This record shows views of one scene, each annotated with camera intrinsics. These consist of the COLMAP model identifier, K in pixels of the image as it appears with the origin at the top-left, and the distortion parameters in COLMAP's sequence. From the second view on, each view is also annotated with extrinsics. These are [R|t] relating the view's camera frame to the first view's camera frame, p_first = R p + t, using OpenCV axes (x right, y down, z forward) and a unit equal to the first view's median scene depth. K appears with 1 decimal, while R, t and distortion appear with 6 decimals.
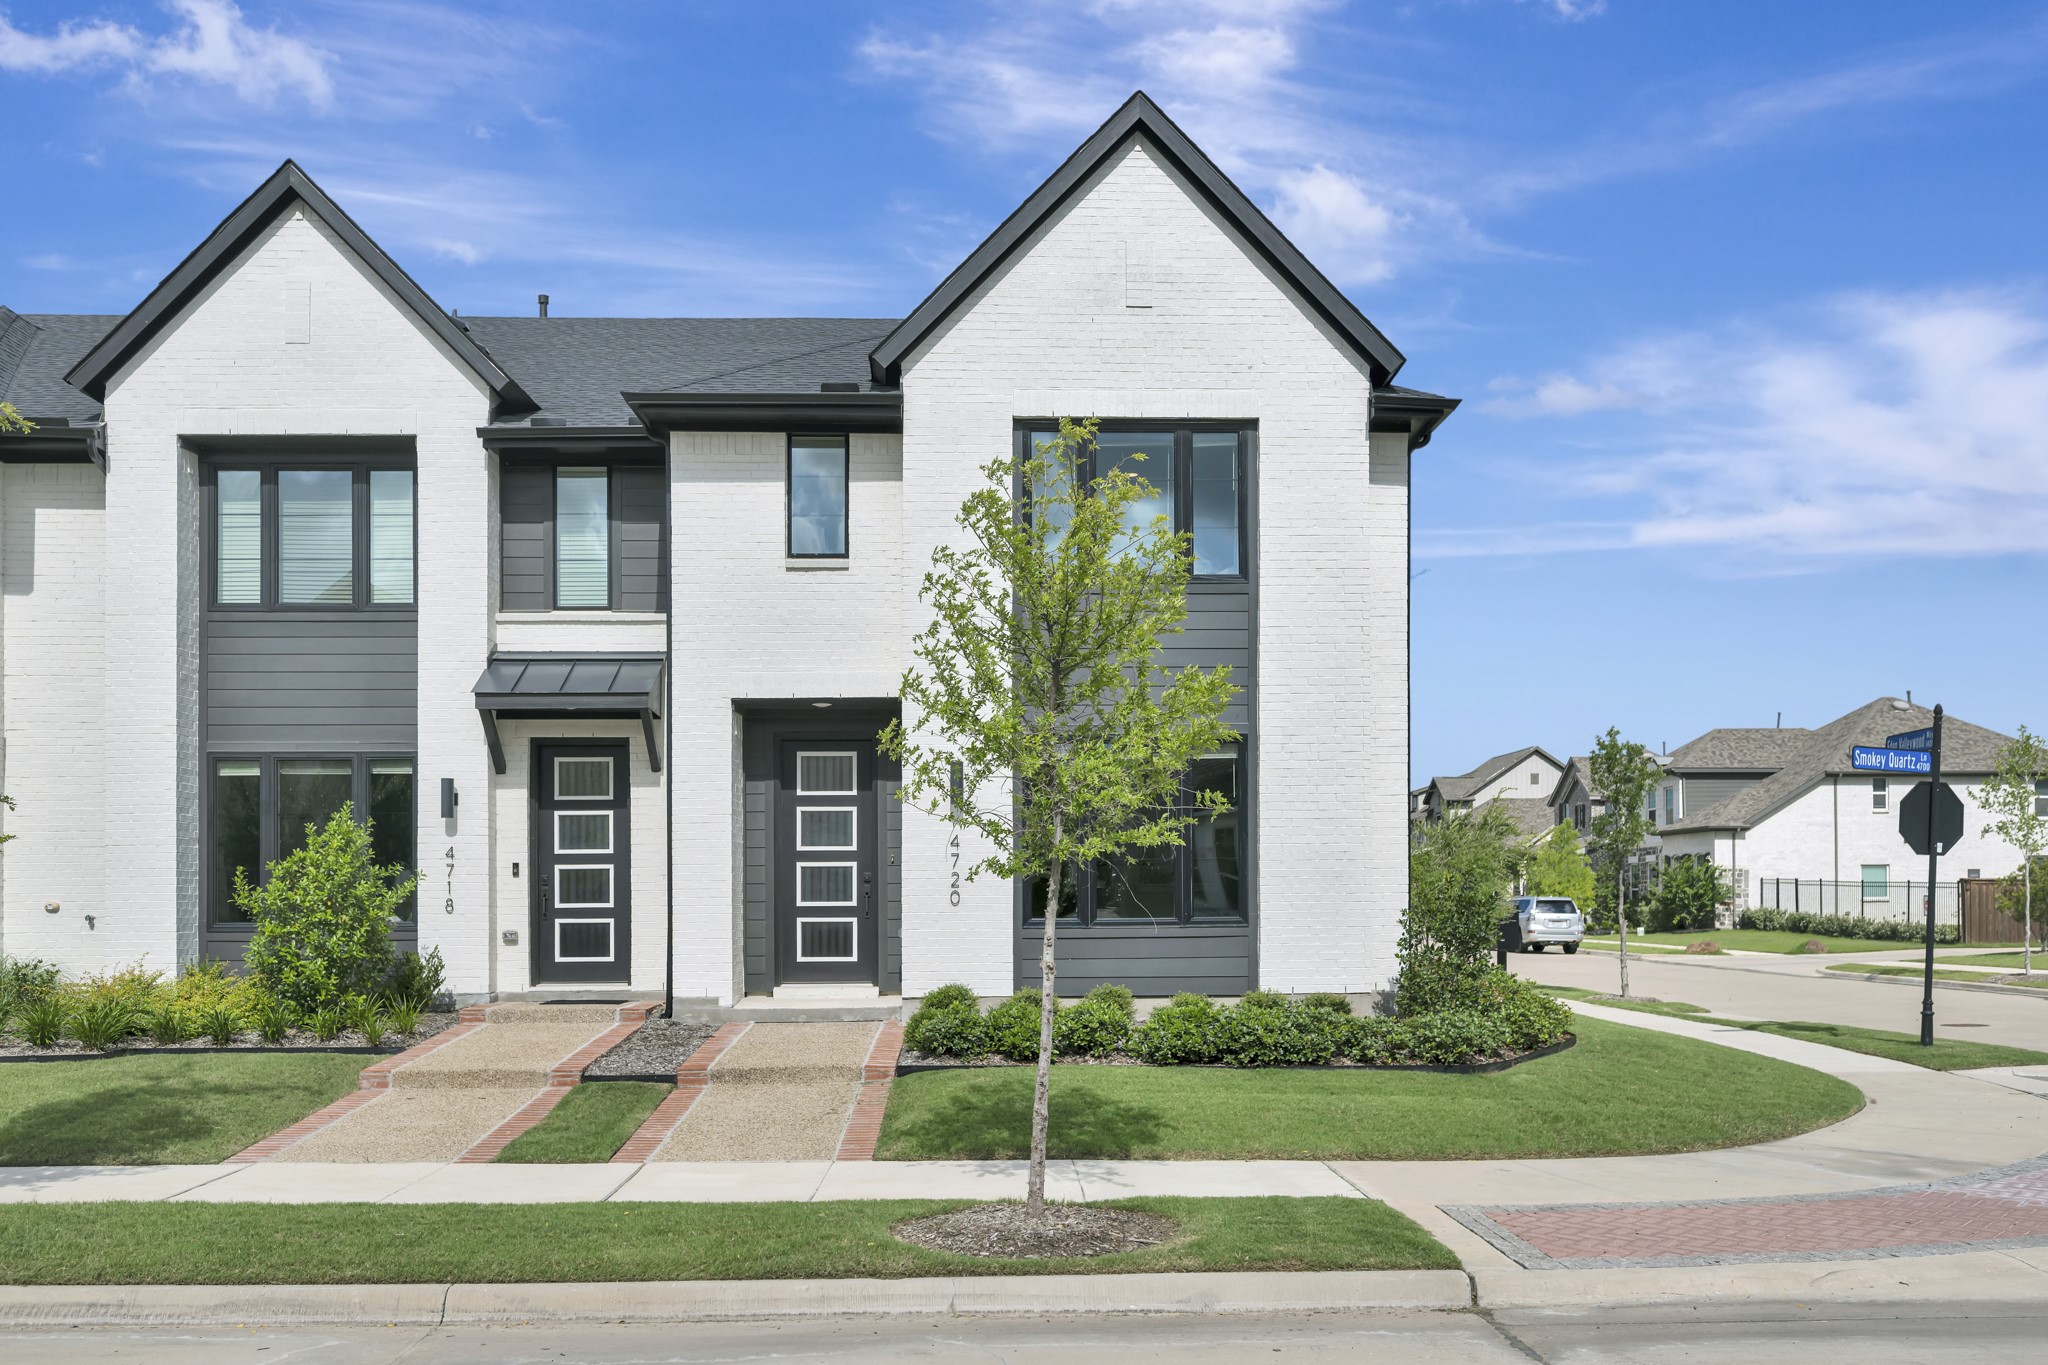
lens RADIAL K [[1515.3, 0, 1026.2], [0, 1515.3, 688.8], [0, 0, 1]] dist [-0.004597, 0.000689]
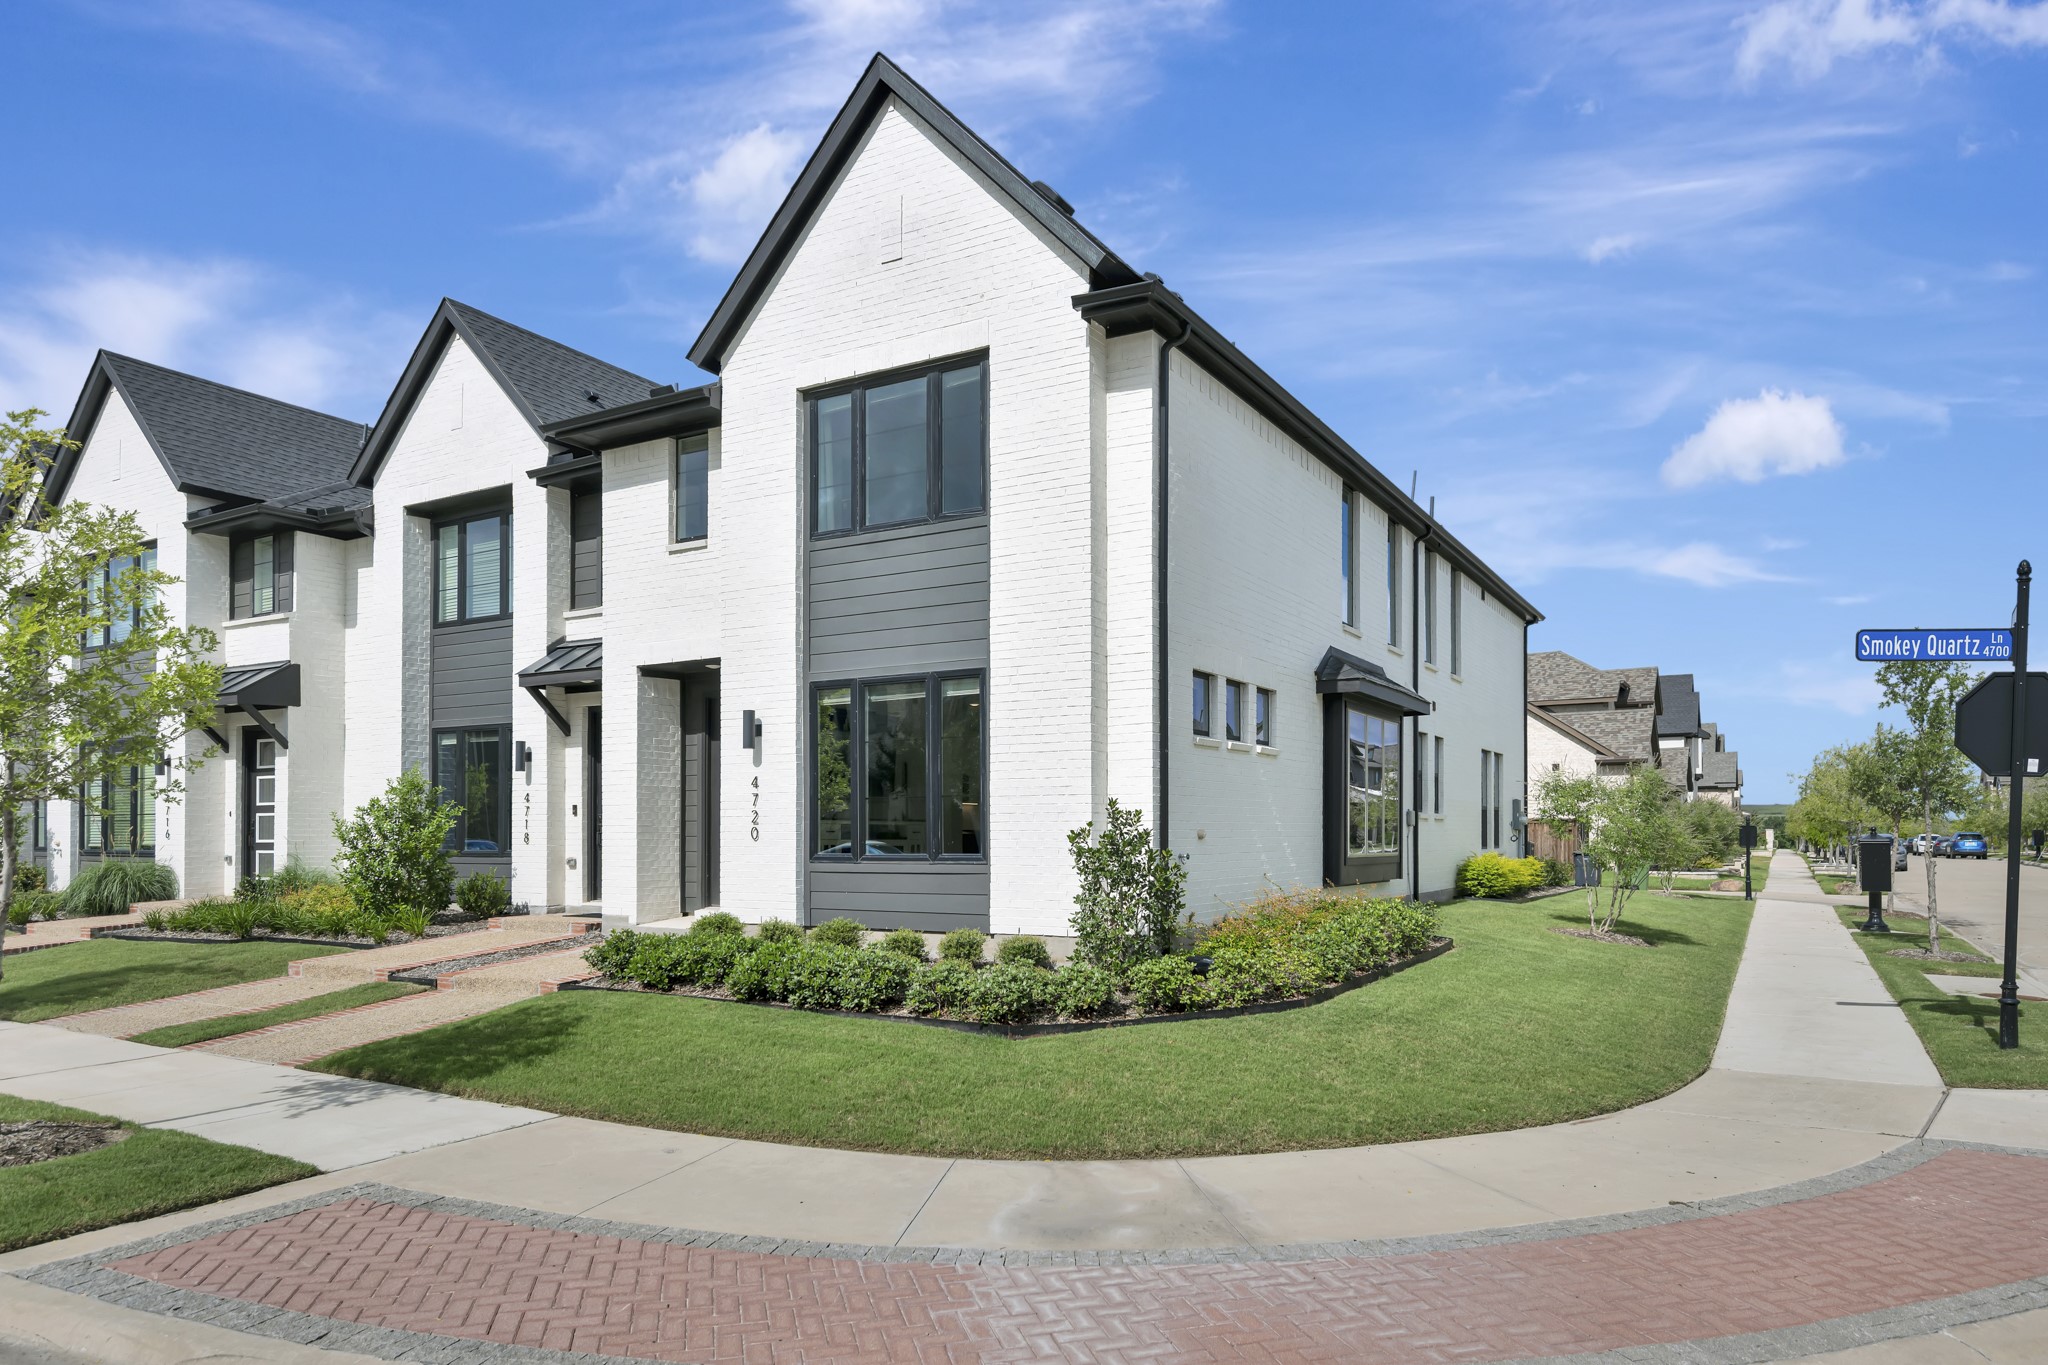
lens RADIAL K [[1229.1, 0, 1054.5], [0, 1229.1, 667.4], [0, 0, 1]] dist [-0.000610, 0.000229]
pose [[0.860209, -0.064703, -0.505819, 0.574601], [0.068844, 0.997572, -0.010530, 0.039790], [0.505272, -0.025764, 0.862575, 0.328130]]
